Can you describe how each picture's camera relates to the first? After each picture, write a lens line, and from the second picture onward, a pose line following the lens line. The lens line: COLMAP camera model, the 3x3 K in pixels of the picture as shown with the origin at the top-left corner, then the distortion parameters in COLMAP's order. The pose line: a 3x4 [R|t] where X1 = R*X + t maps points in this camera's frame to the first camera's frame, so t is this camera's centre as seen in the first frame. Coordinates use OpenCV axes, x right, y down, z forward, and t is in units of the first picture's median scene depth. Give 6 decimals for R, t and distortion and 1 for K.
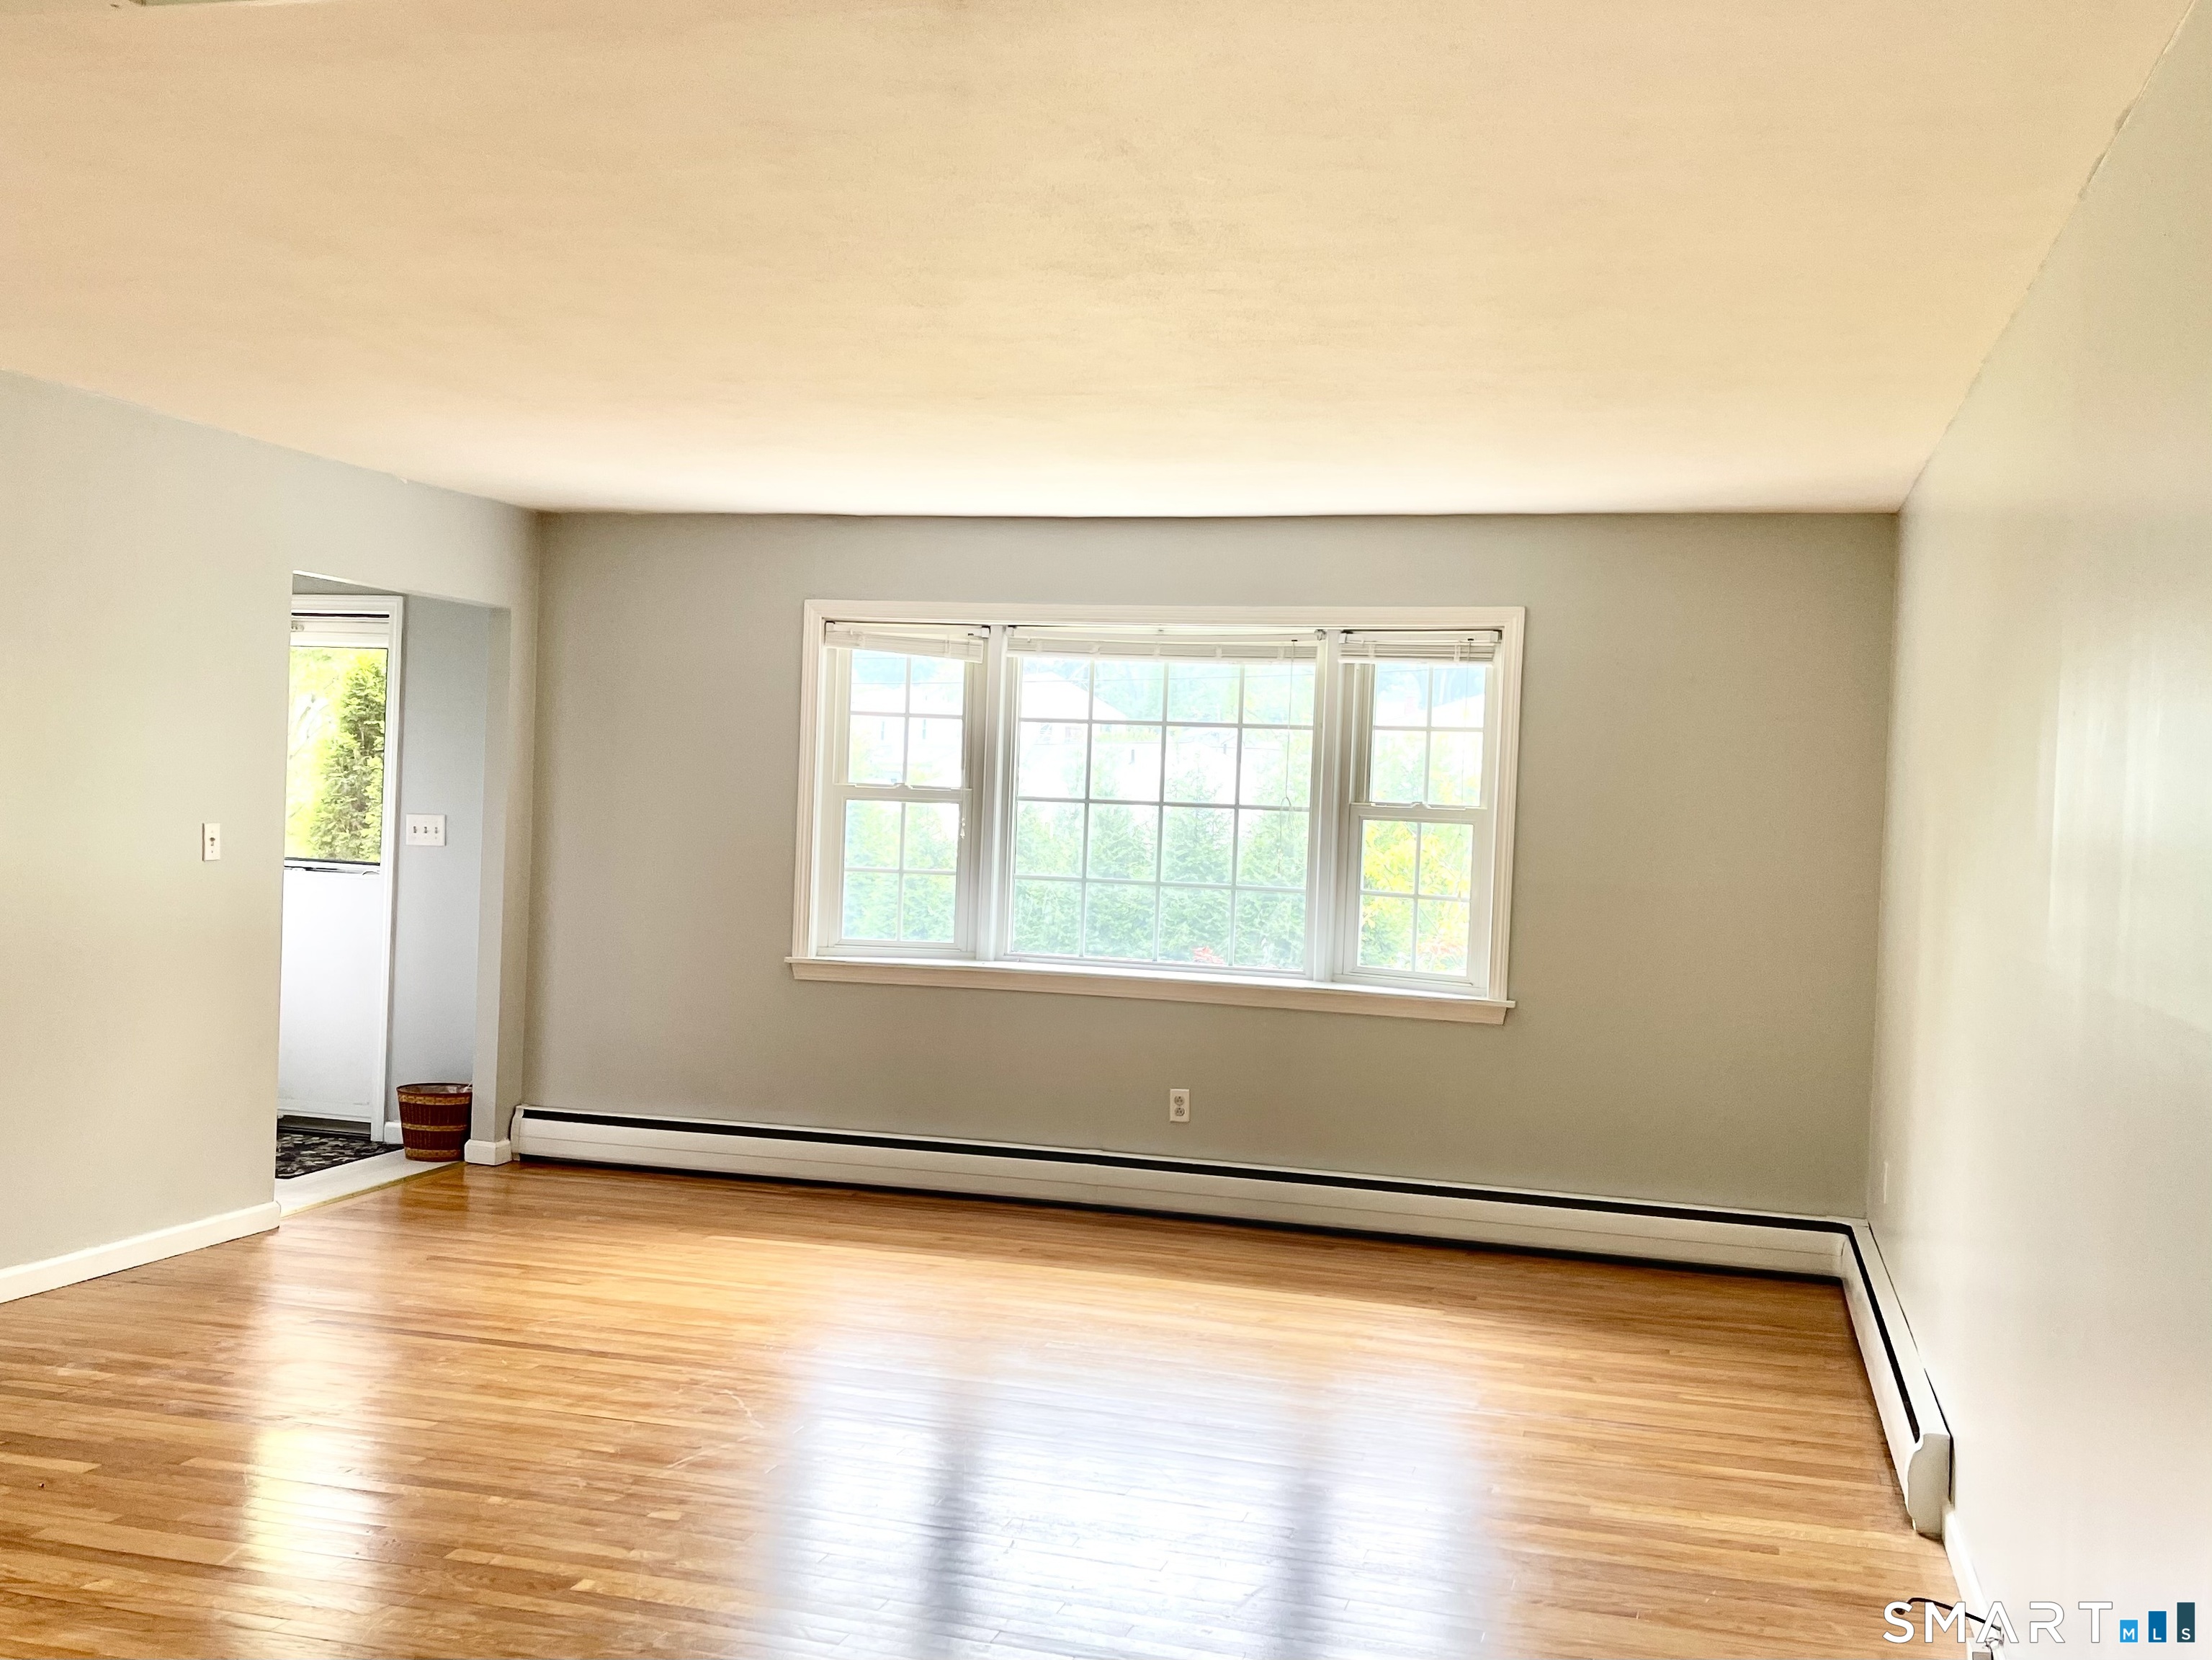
lens RADIAL K [[2211.4, 0, 1106.0], [0, 2211.4, 830.0], [0, 0, 1]] dist [0.006883, -0.002689]
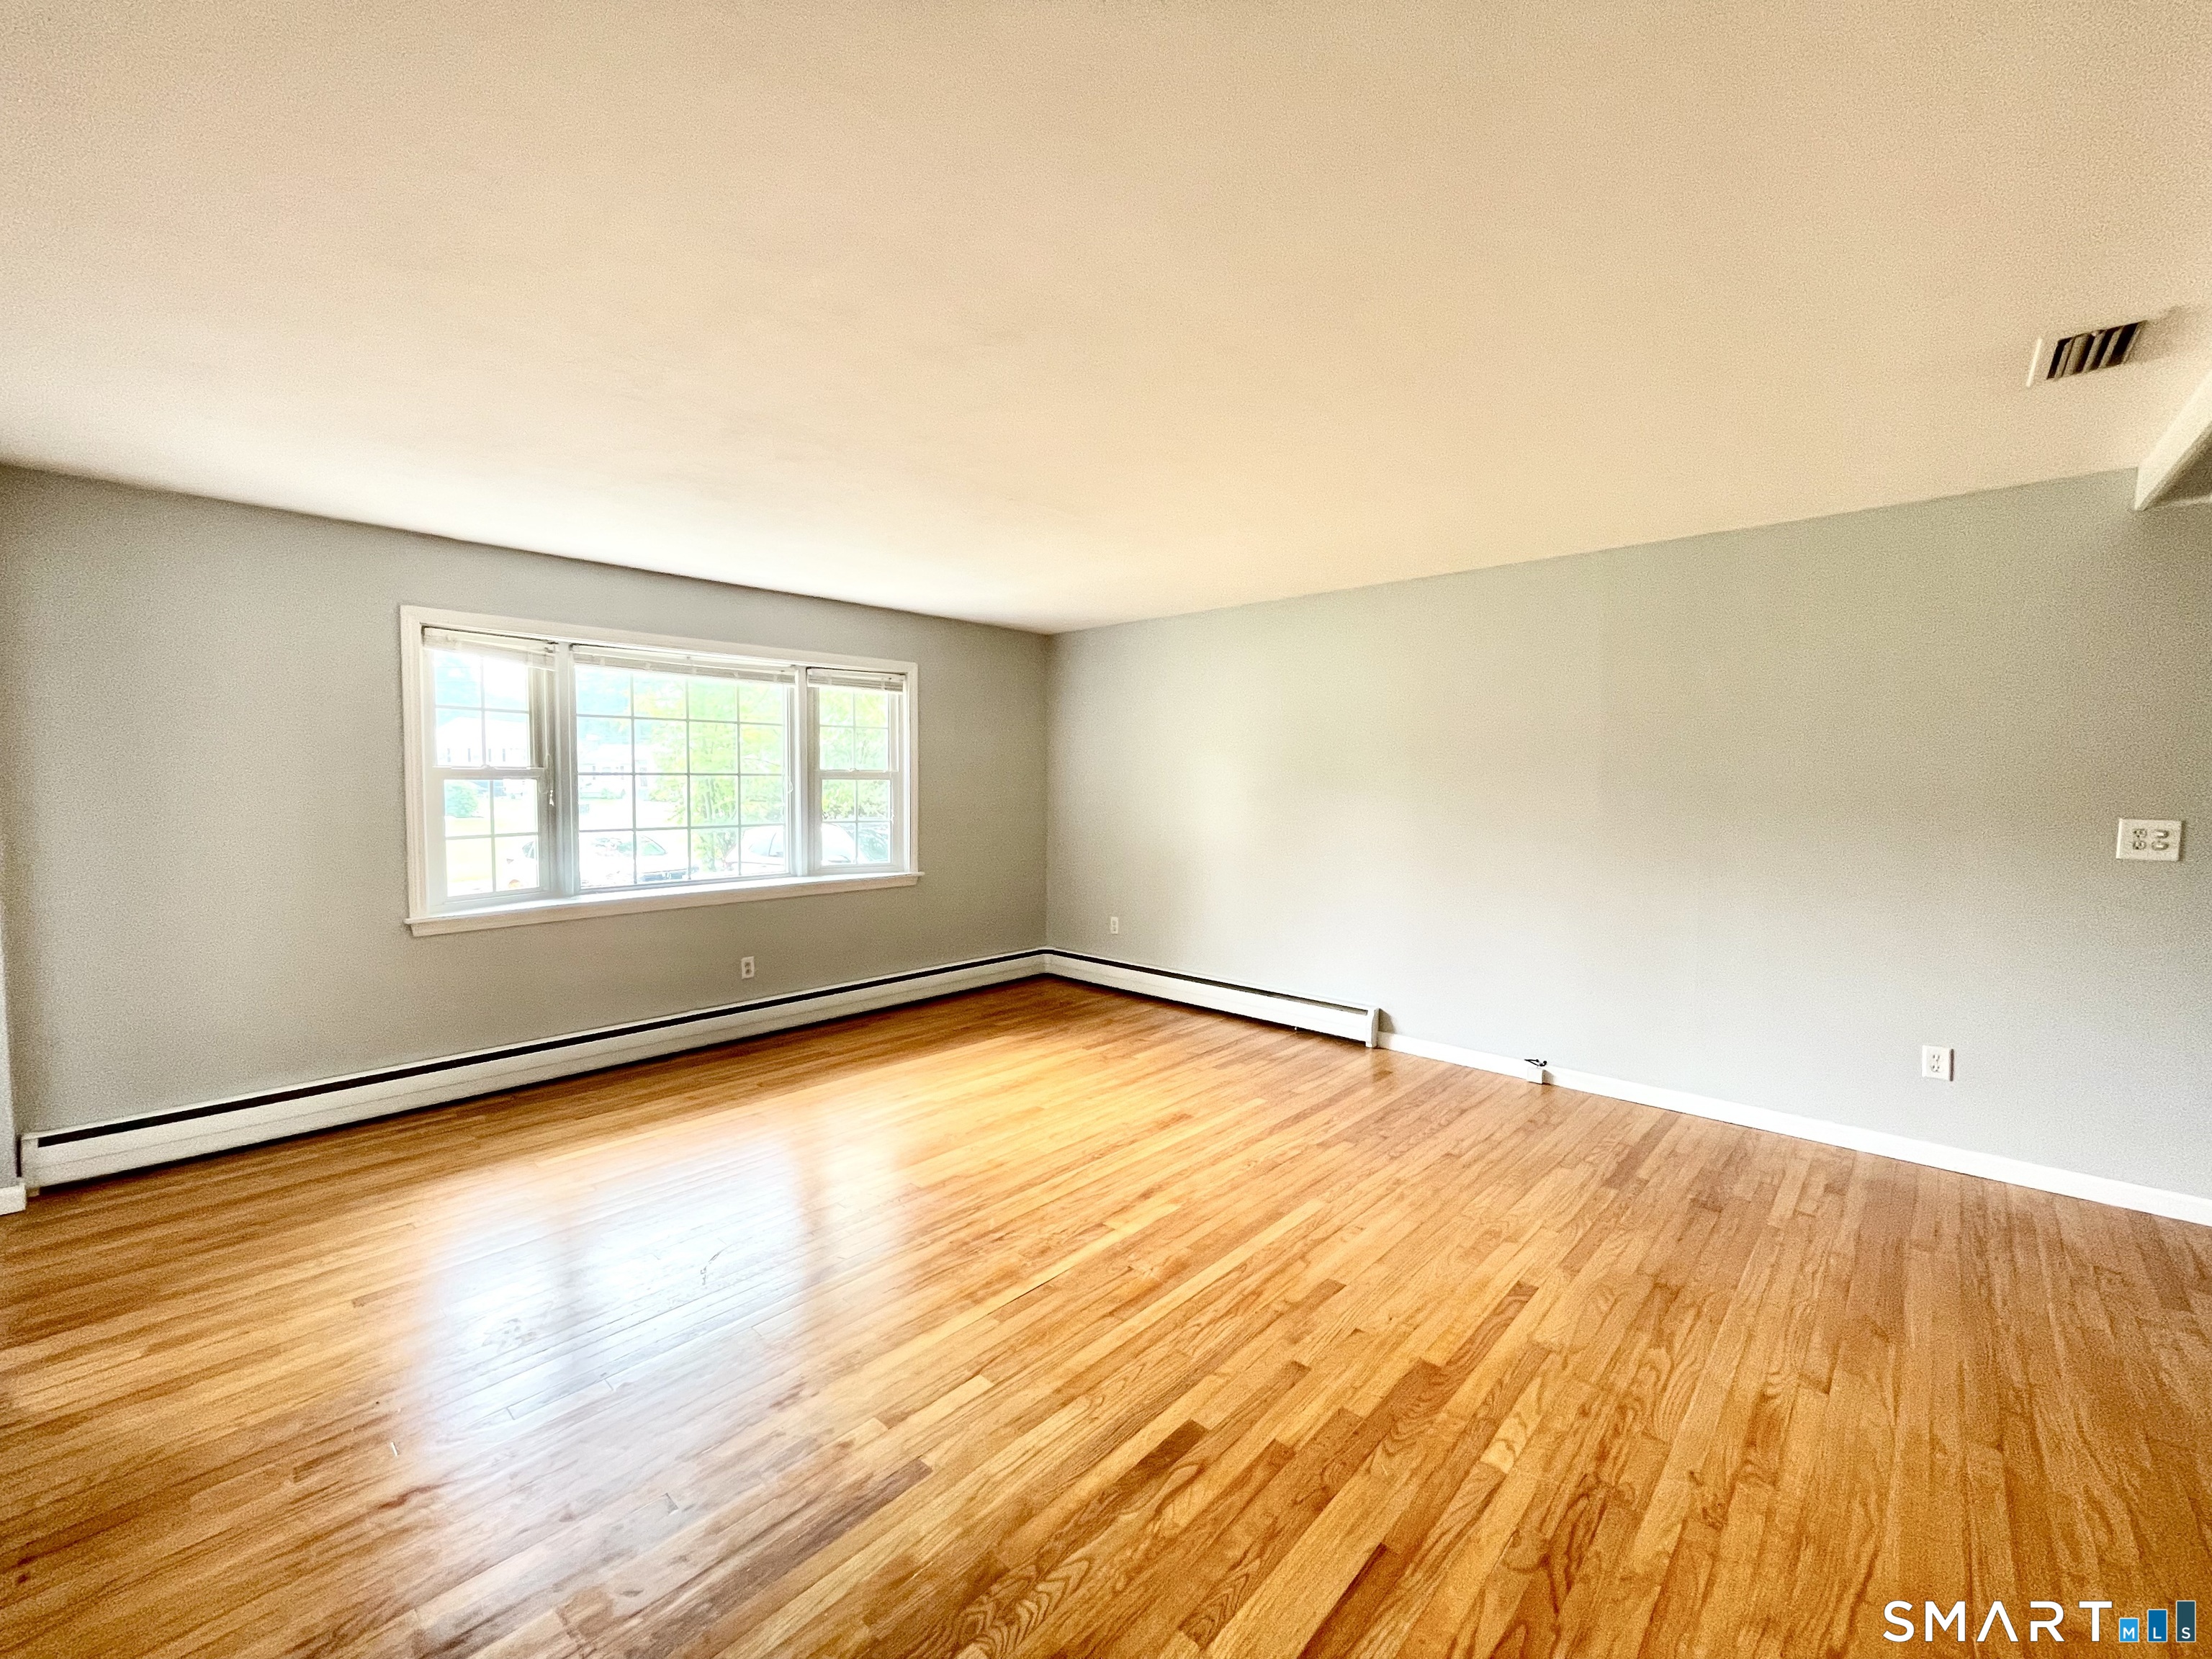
lens RADIAL K [[926.3, 0, 1106.0], [0, 926.3, 829.5], [0, 0, 1]] dist [-0.001446, 0.000192]
pose [[0.444583, -0.088966, 0.891308, -0.424433], [0.019516, 0.995781, 0.089660, -0.026030], [-0.895525, -0.022467, 0.444444, 0.480932]]
